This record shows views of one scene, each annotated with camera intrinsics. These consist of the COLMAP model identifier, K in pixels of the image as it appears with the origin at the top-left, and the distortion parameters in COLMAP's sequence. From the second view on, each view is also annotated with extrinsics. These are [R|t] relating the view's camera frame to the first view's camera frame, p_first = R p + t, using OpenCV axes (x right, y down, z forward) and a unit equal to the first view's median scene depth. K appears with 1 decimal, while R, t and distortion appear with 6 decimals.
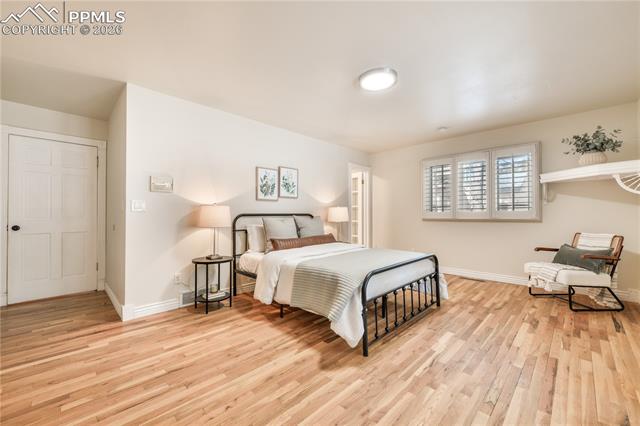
lens RADIAL K [[261.6, 0, 318.4], [0, 261.6, 212.2], [0, 0, 1]] dist [-0.016283, -0.001121]
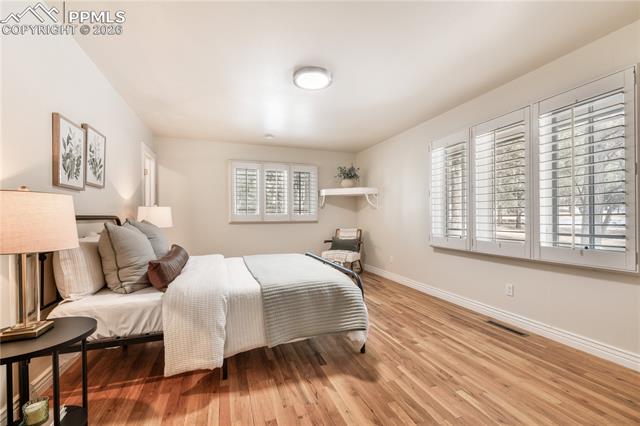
lens RADIAL K [[265.9, 0, 320.7], [0, 265.9, 218.6], [0, 0, 1]] dist [-0.009448, -0.000243]
pose [[0.417062, -0.004331, 0.908868, -0.646711], [-0.015586, 0.999808, 0.011916, -0.002202], [-0.908744, -0.019136, 0.416914, 0.532472]]
